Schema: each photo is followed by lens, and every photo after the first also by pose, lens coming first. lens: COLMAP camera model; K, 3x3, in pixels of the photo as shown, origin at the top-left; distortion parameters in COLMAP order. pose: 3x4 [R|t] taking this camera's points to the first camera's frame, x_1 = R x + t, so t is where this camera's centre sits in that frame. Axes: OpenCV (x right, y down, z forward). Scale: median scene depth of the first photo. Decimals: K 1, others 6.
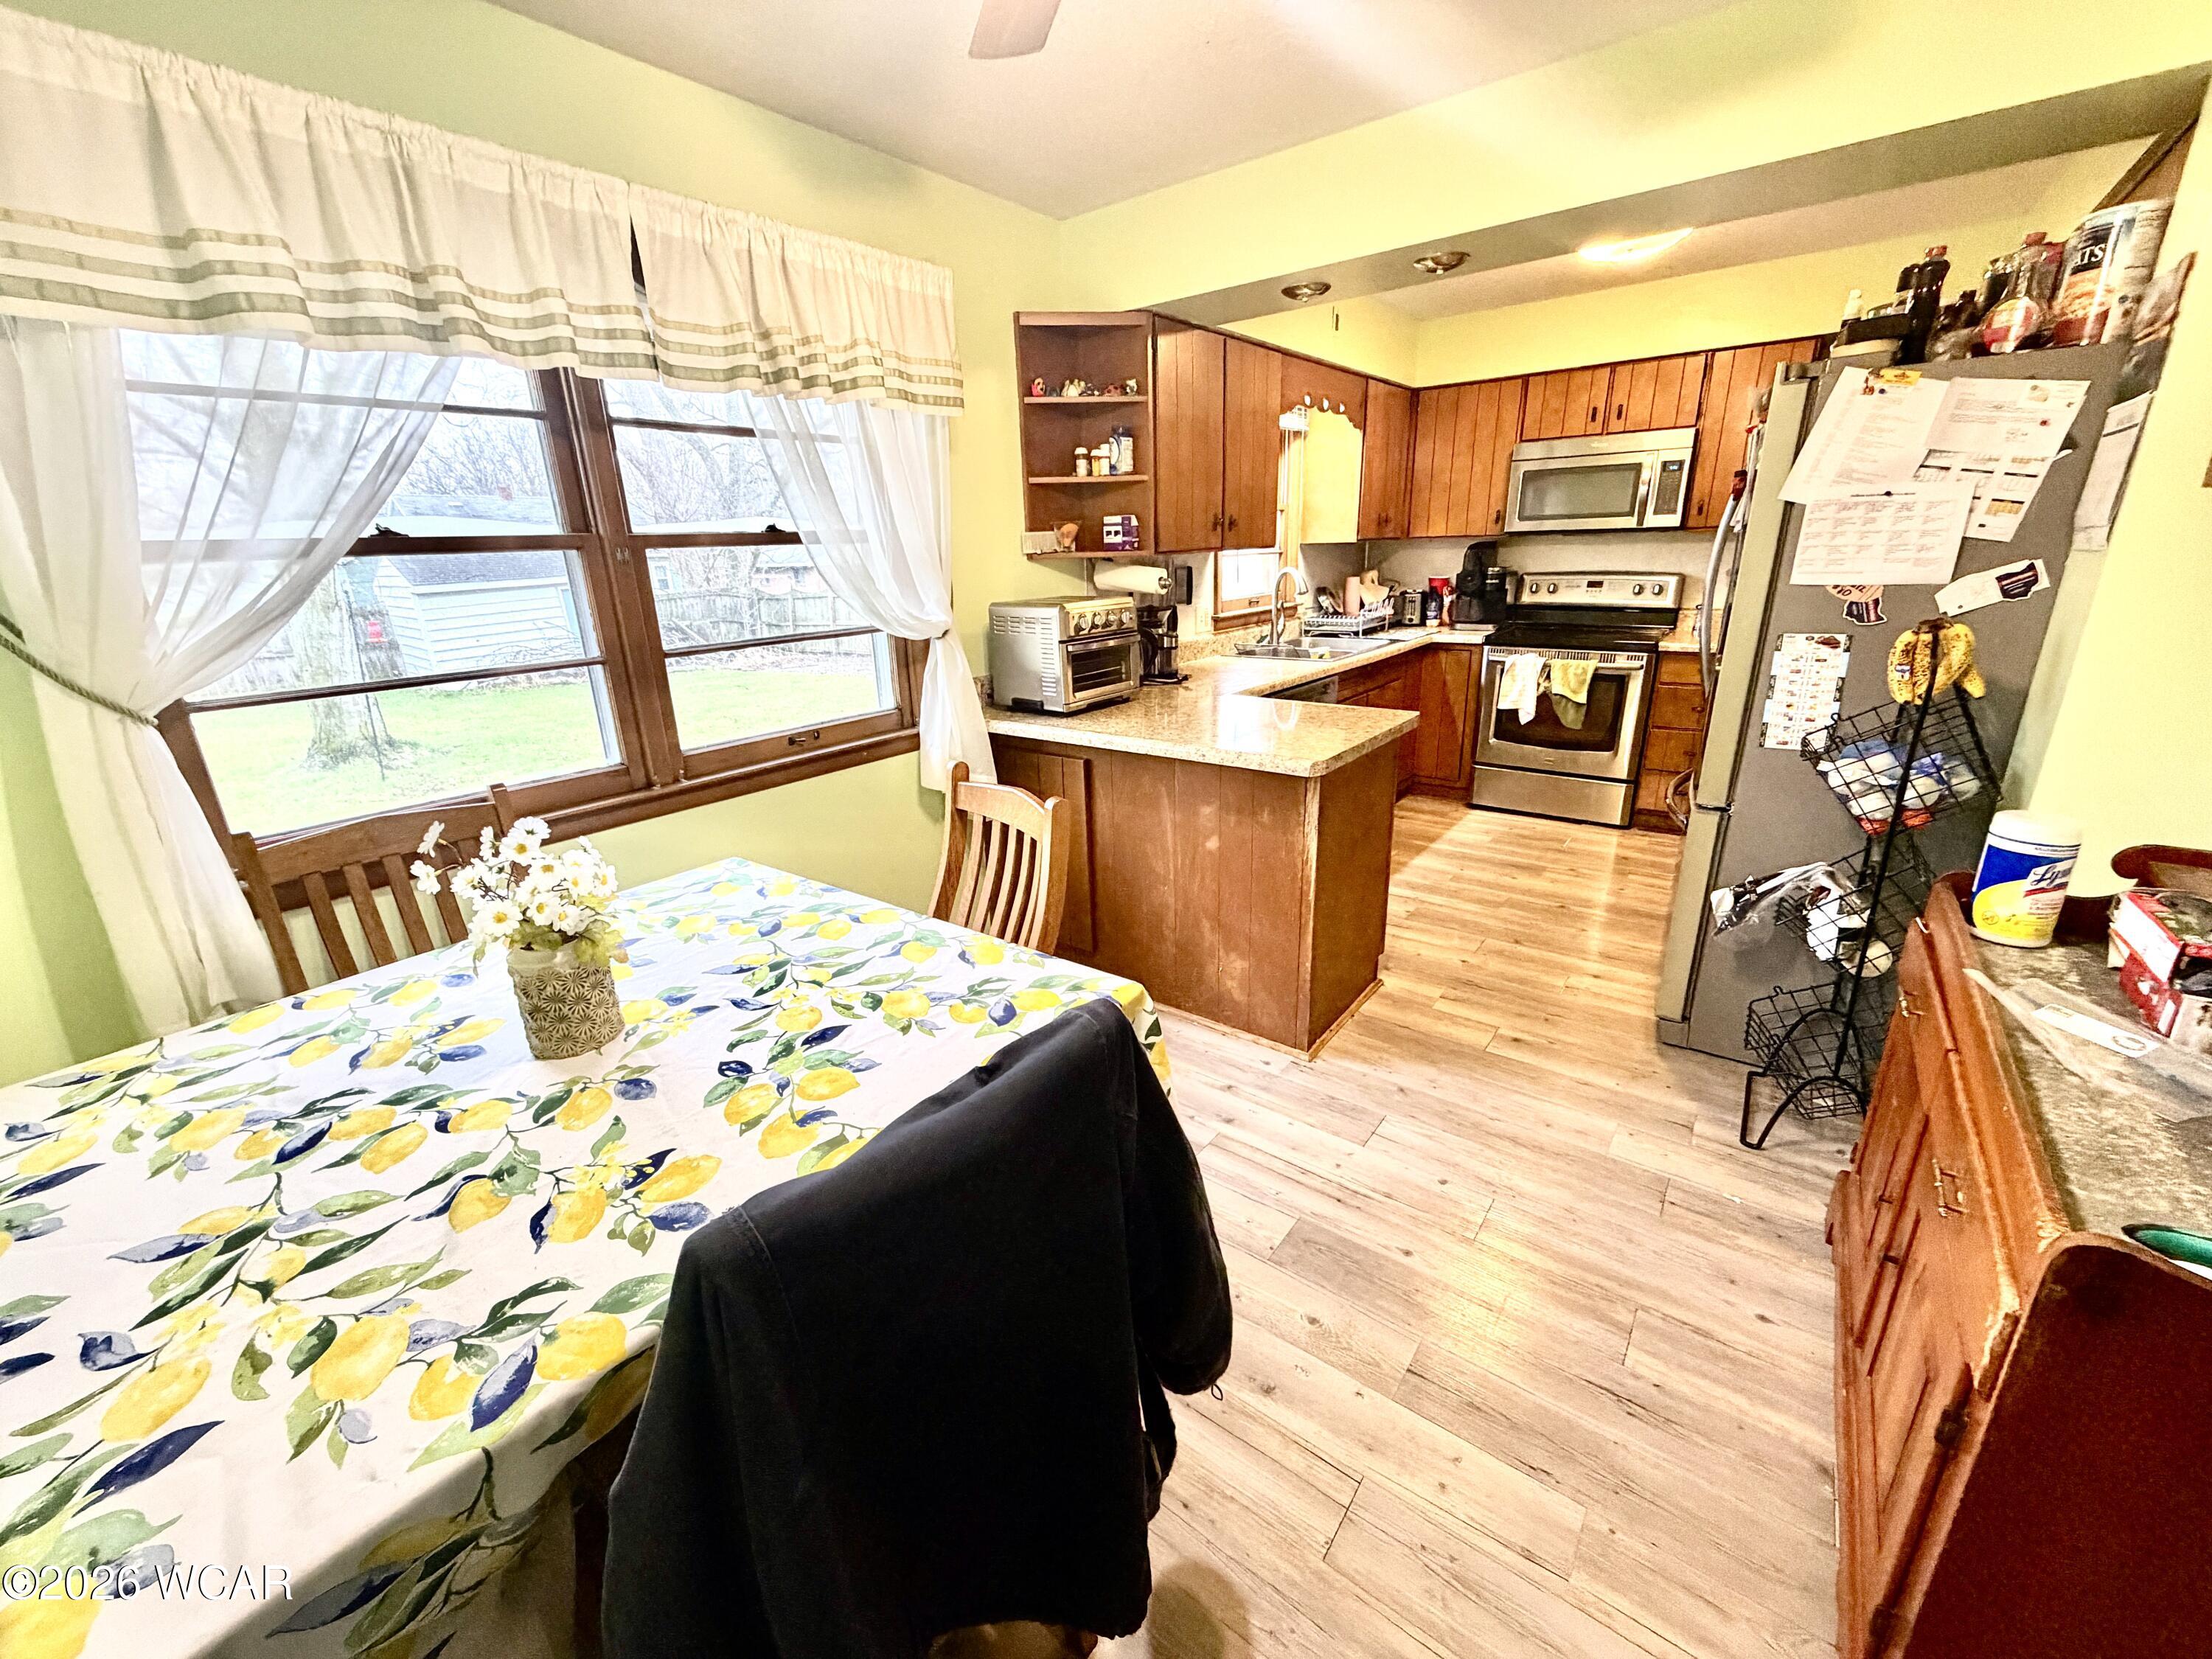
lens RADIAL K [[880.3, 0, 1097.0], [0, 880.3, 829.3], [0, 0, 1]] dist [0.001175, 0.000031]
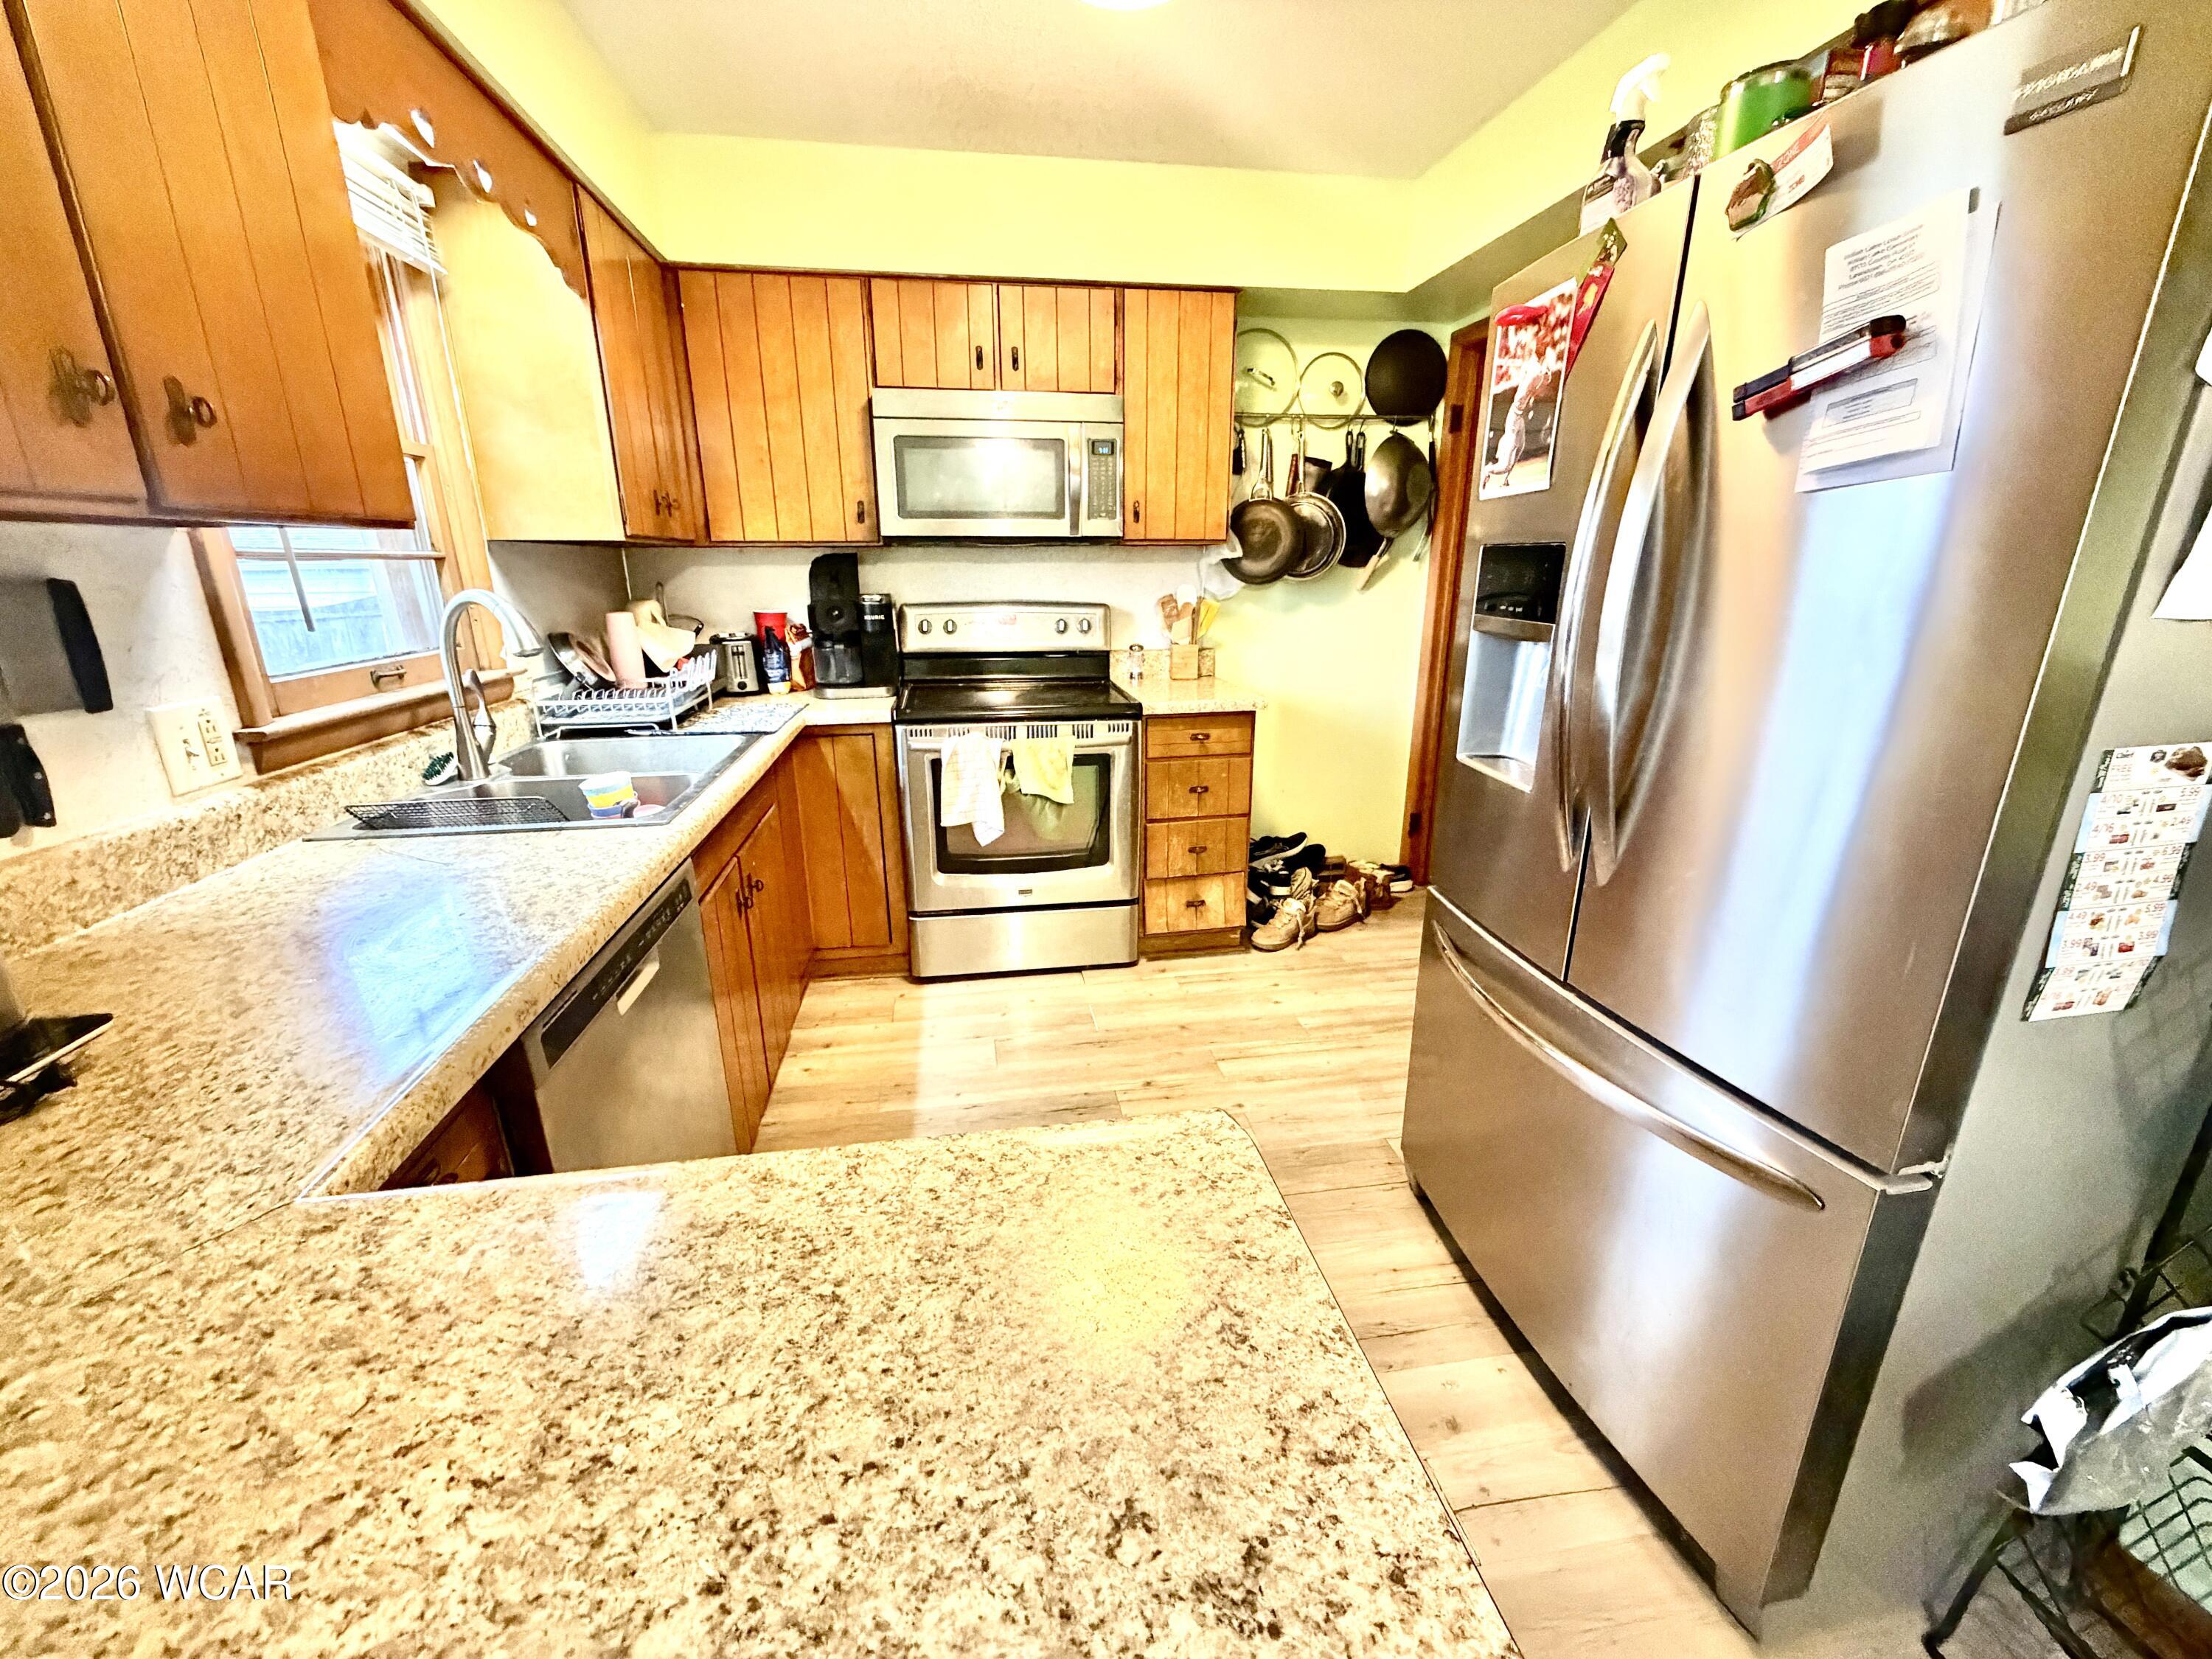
lens RADIAL K [[880.3, 0, 1097.0], [0, 880.3, 829.3], [0, 0, 1]] dist [0.001175, 0.000031]
pose [[0.678771, -0.183980, 0.710930, 0.101981], [0.209673, 0.976362, 0.052482, -0.147240], [-0.703780, 0.113439, 0.701302, 0.513771]]
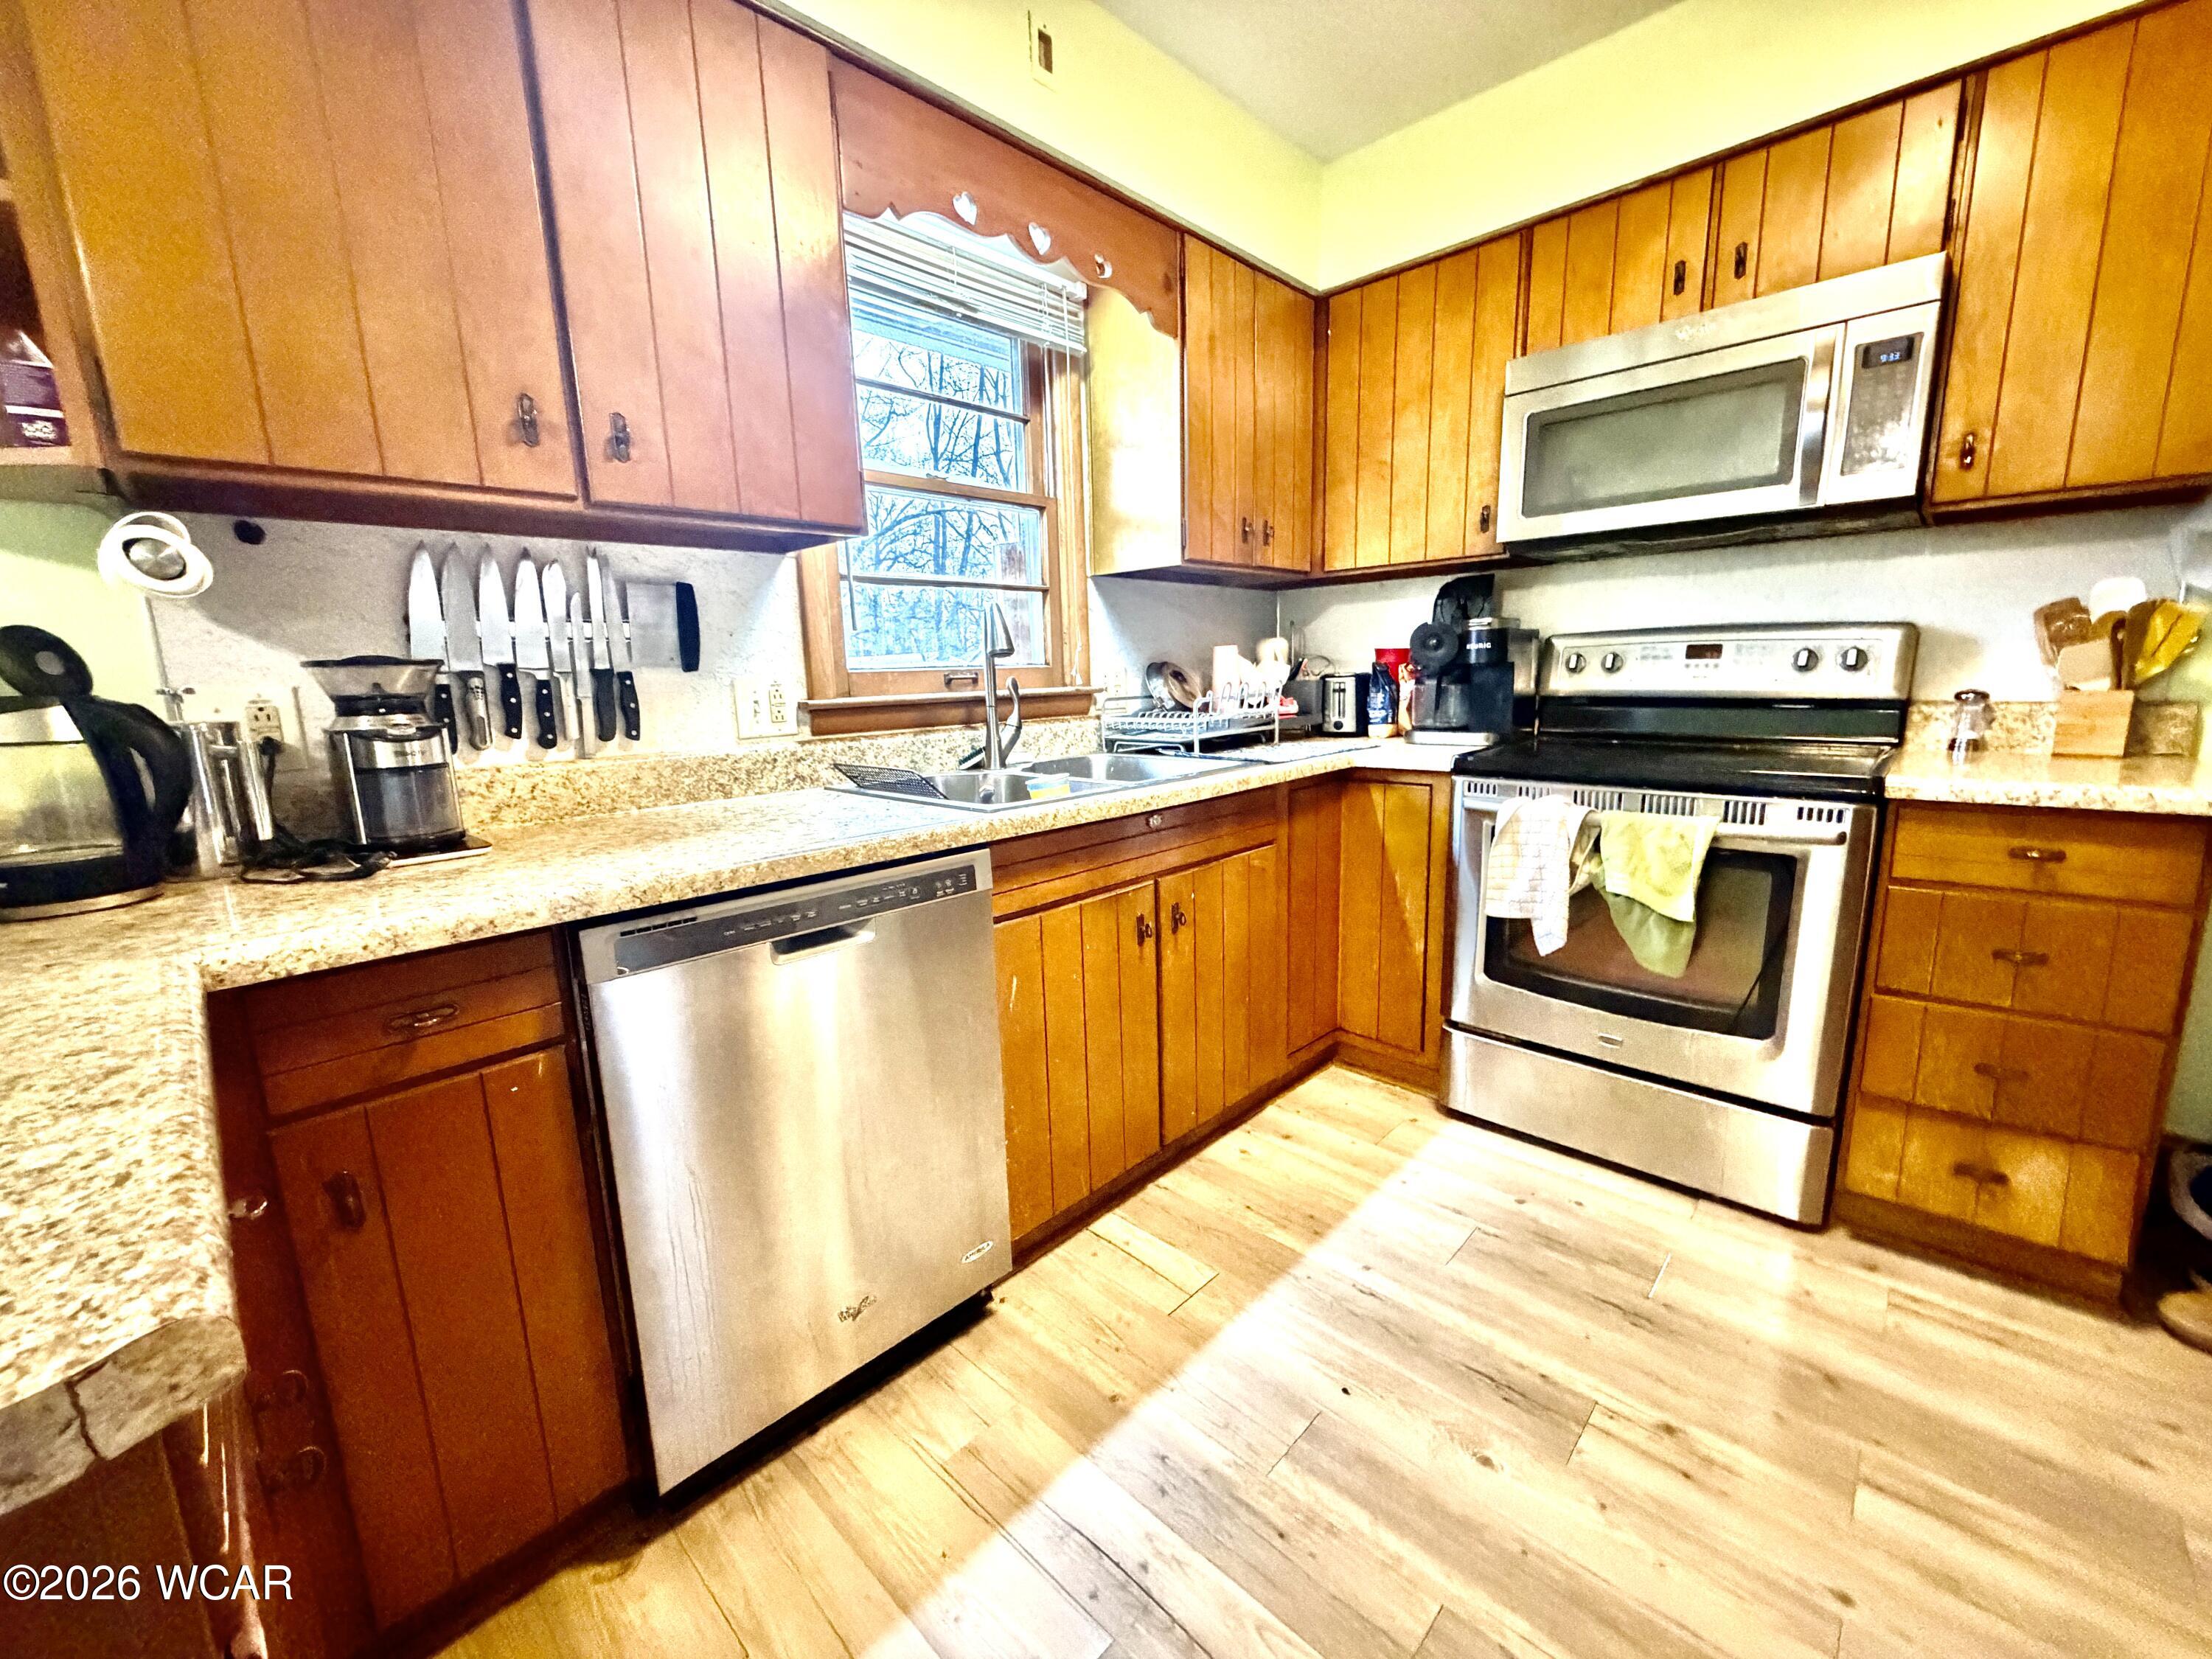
lens RADIAL K [[877.9, 0, 1106.0], [0, 877.9, 829.5], [0, 0, 1]] dist [0.000347, -0.000233]
pose [[0.994701, 0.022625, -0.100287, 0.312661], [-0.035591, 0.990947, -0.129447, -0.117779], [0.096450, 0.132330, 0.986502, 0.546321]]
